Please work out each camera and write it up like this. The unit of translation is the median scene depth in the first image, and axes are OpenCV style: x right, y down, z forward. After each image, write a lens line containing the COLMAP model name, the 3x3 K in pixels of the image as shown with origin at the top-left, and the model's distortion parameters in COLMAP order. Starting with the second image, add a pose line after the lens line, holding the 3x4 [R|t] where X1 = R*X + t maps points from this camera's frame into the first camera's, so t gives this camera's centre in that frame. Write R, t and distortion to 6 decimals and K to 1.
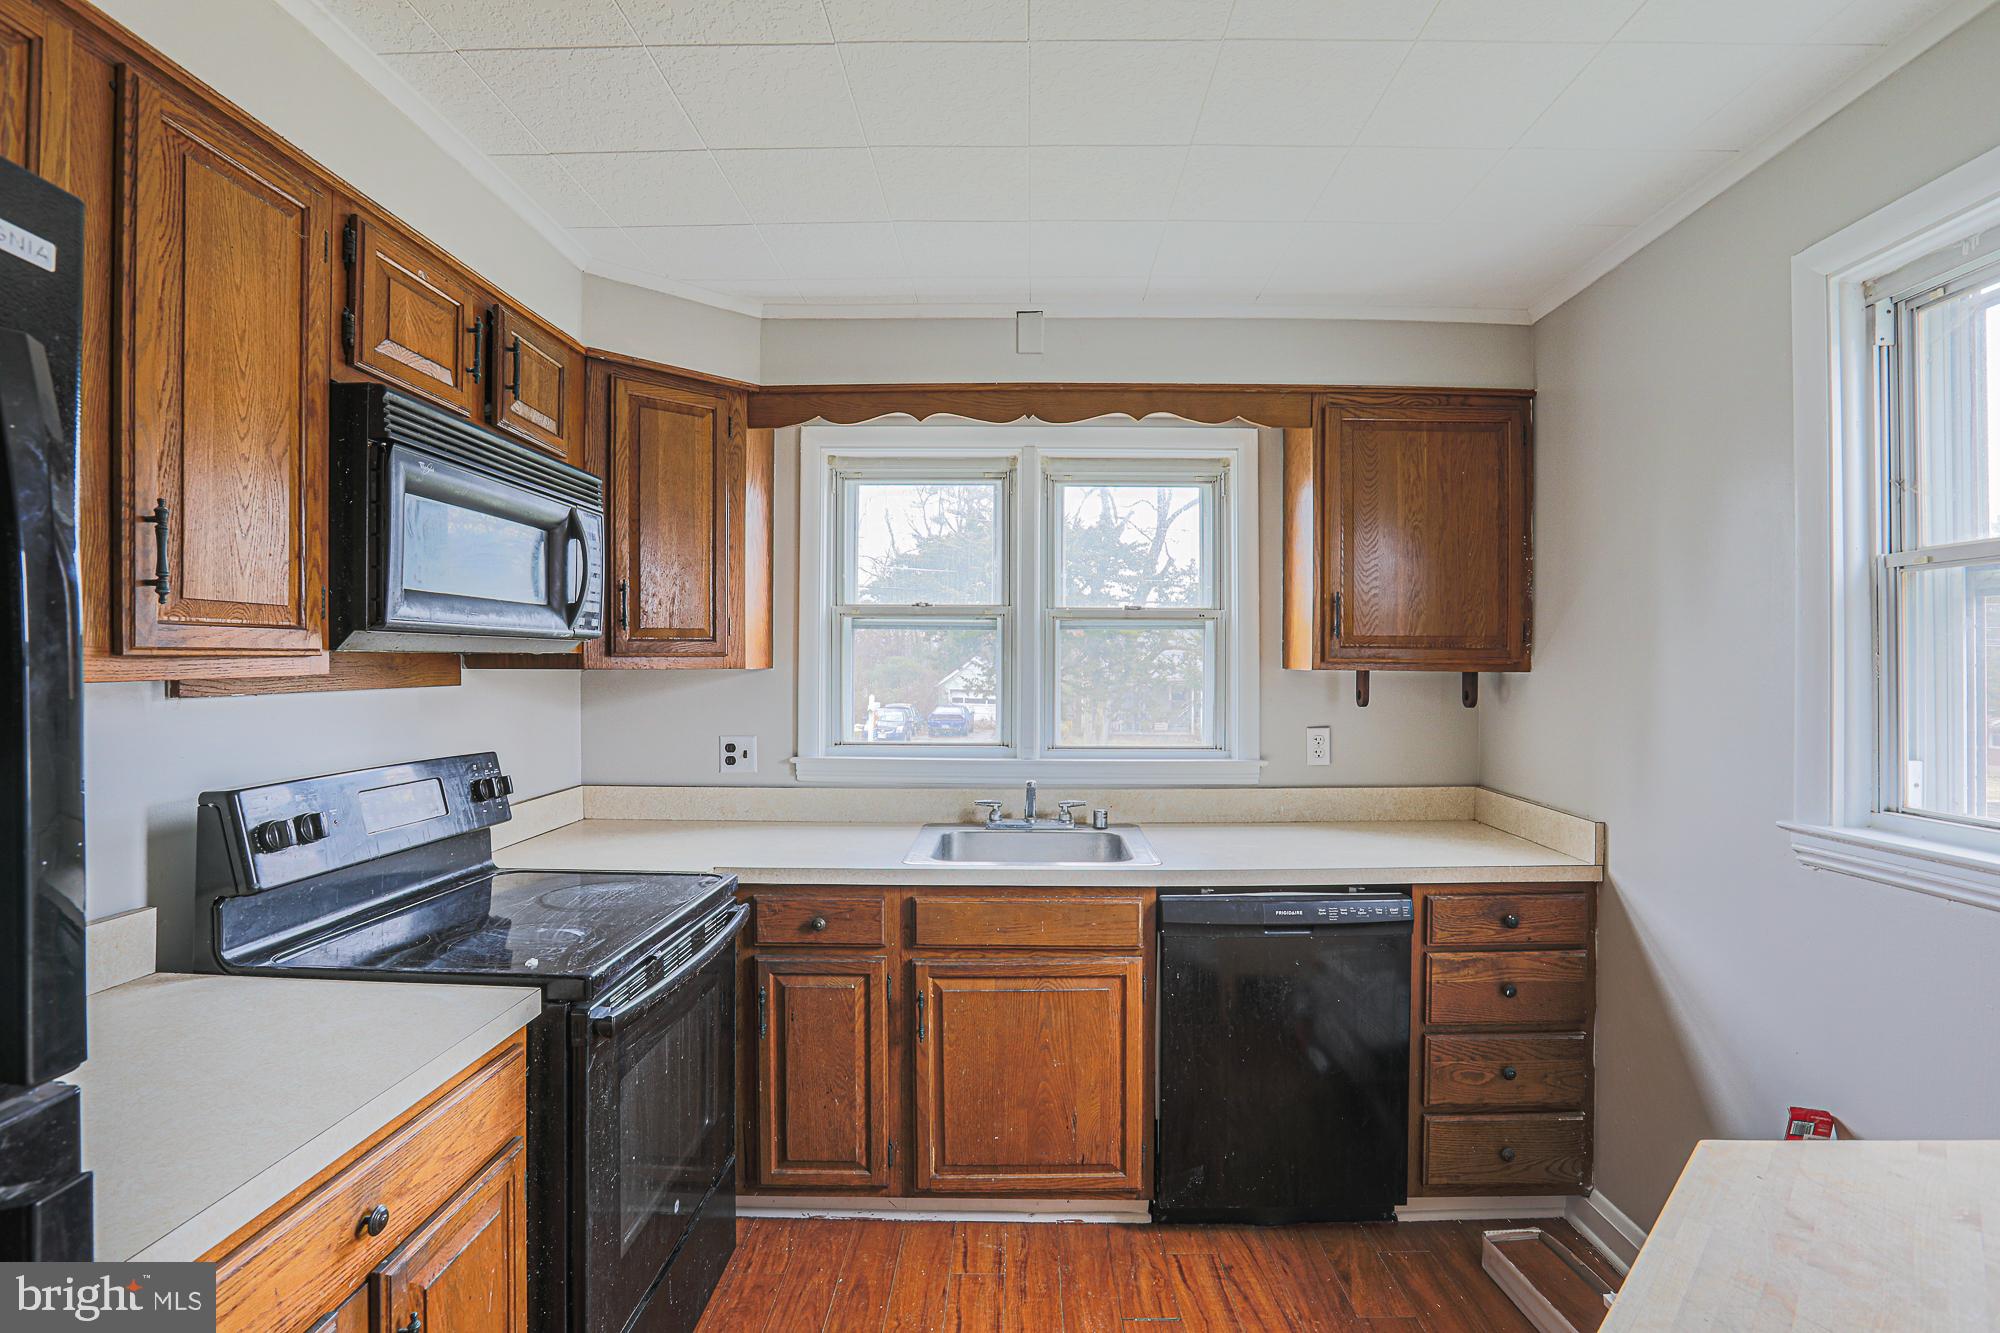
lens RADIAL K [[964.7, 0, 1033.5], [0, 964.7, 673.5], [0, 0, 1]] dist [-0.012620, 0.000650]
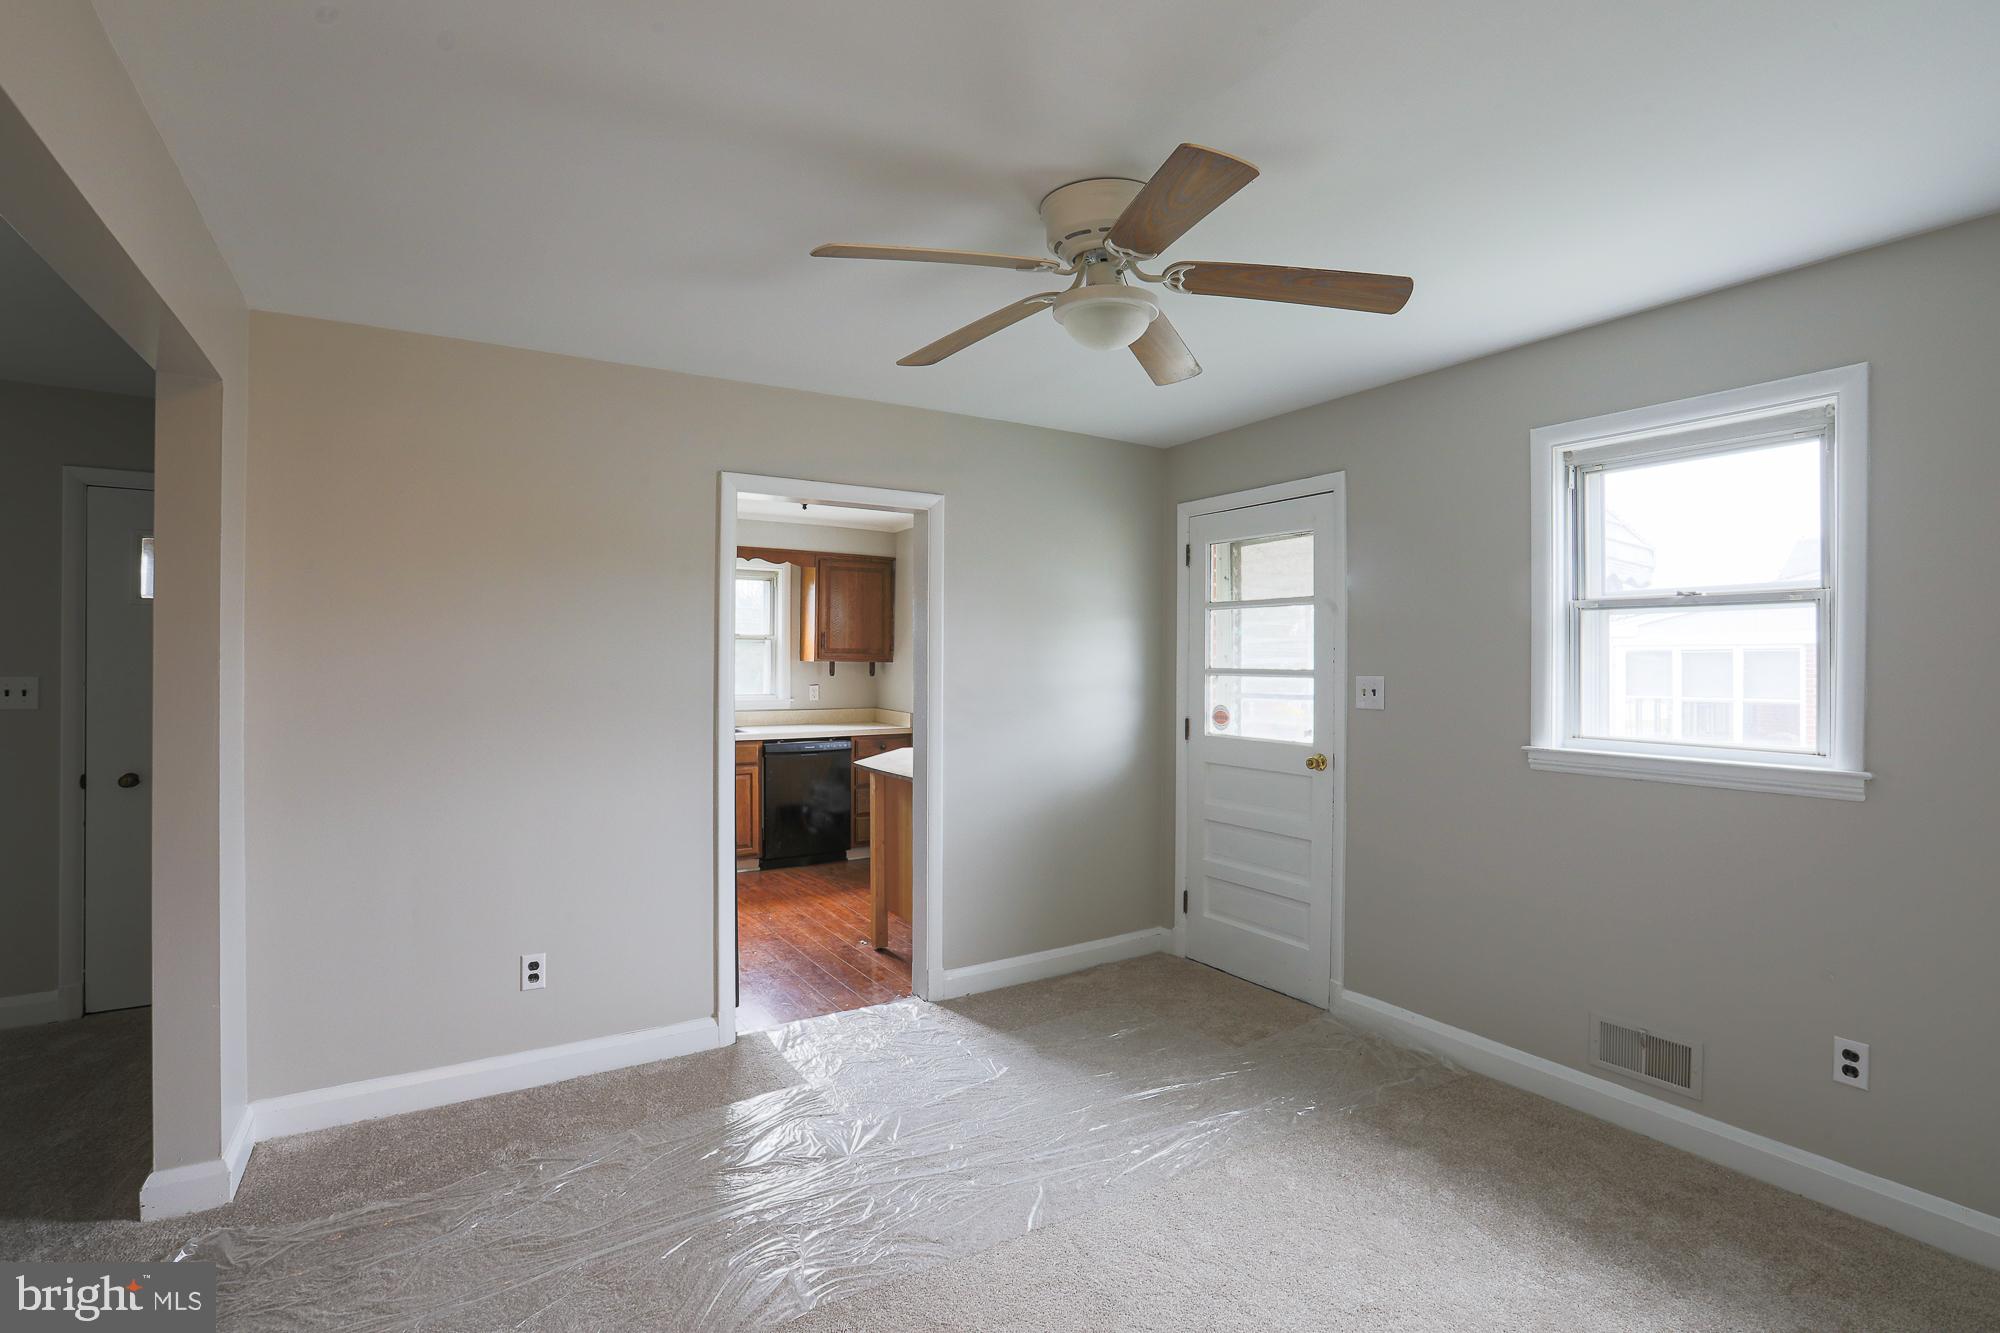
lens RADIAL K [[900.4, 0, 1008.8], [0, 900.4, 656.1], [0, 0, 1]] dist [-0.038342, -0.000021]
pose [[0.852835, 0.005979, 0.522146, -0.608239], [-0.002414, 0.999969, -0.007507, -0.001185], [-0.522175, 0.005141, 0.852823, -1.537848]]
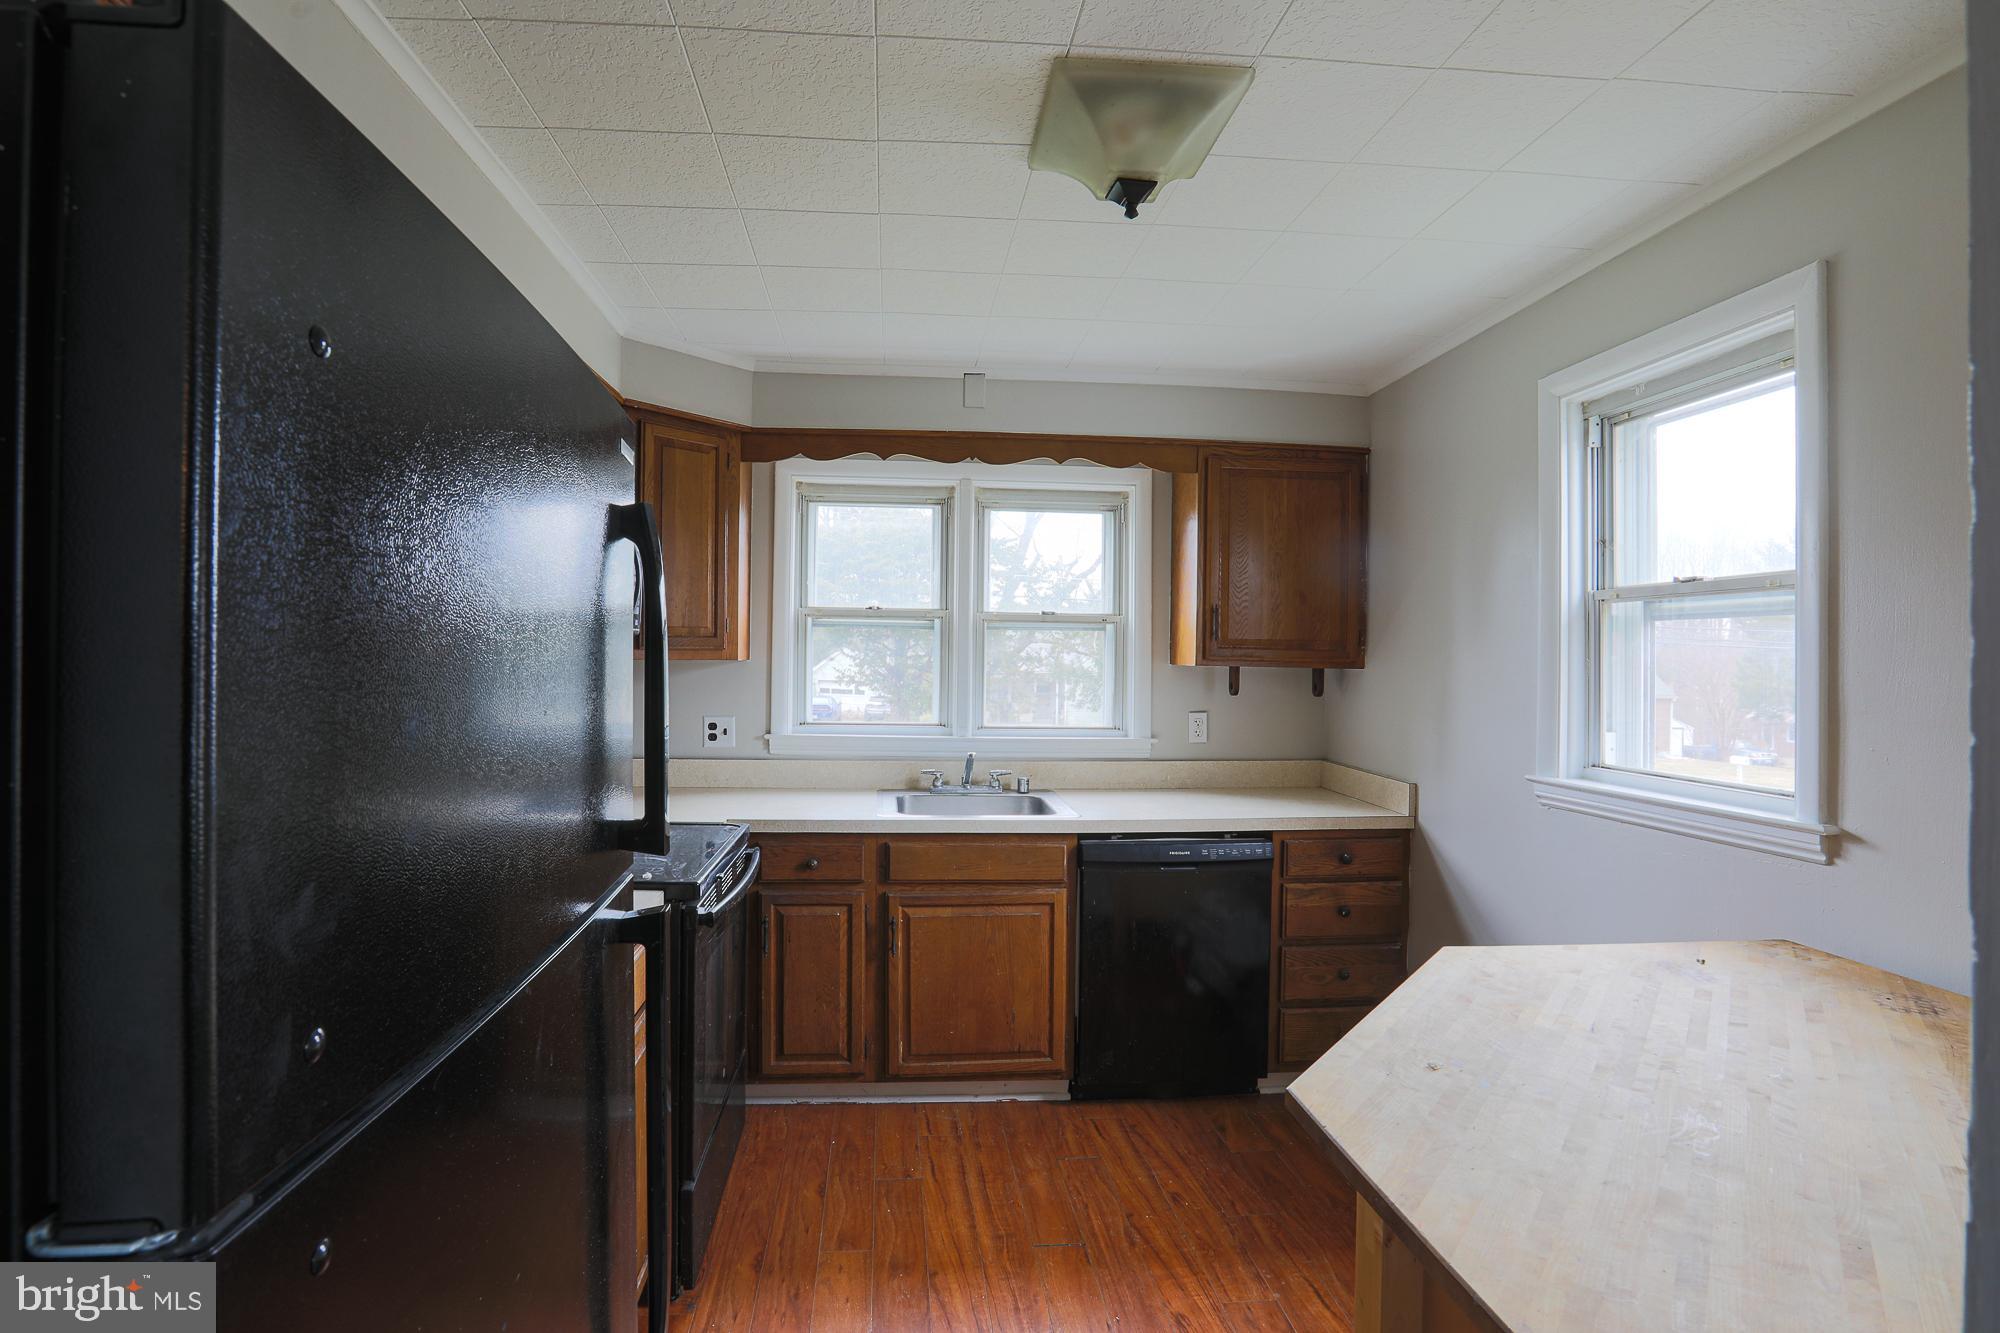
lens RADIAL K [[948.0, 0, 975.4], [0, 948.0, 663.3], [0, 0, 1]] dist [-0.002245, 0.000078]
pose [[0.997168, 0.009471, 0.074604, -0.104558], [-0.009308, 0.999953, -0.002536, -0.000795], [-0.074625, 0.001834, 0.997210, -0.247230]]
